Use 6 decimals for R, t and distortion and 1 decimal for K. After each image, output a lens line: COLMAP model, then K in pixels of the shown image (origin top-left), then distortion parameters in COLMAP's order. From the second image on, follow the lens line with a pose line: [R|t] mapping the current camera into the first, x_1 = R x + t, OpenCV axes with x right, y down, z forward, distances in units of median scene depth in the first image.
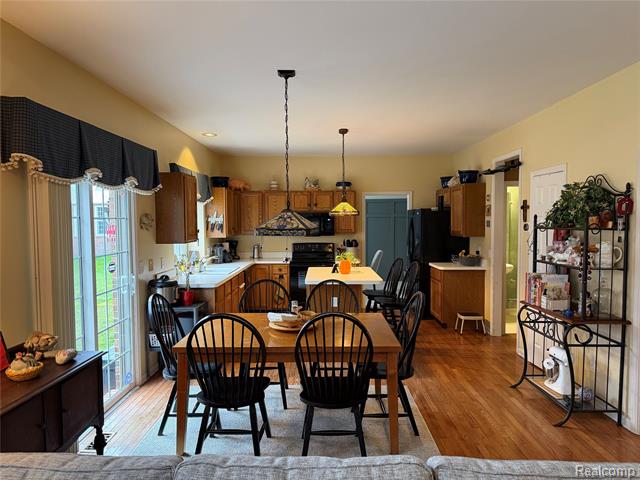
lens RADIAL K [[452.9, 0, 323.1], [0, 452.9, 241.1], [0, 0, 1]] dist [0.171349, -0.223119]
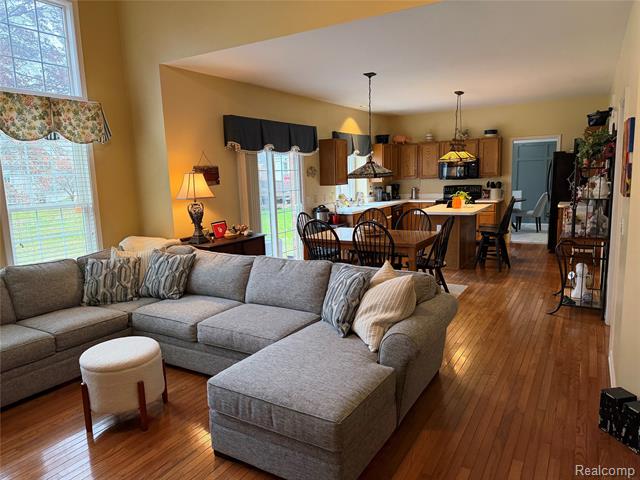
lens RADIAL K [[449.8, 0, 318.8], [0, 449.8, 235.8], [0, 0, 1]] dist [0.169240, -0.169904]
pose [[0.864595, 0.049422, -0.500033, 0.389265], [0.002945, 0.994636, 0.103398, 0.016104], [0.502460, -0.090870, 0.859812, -0.327544]]
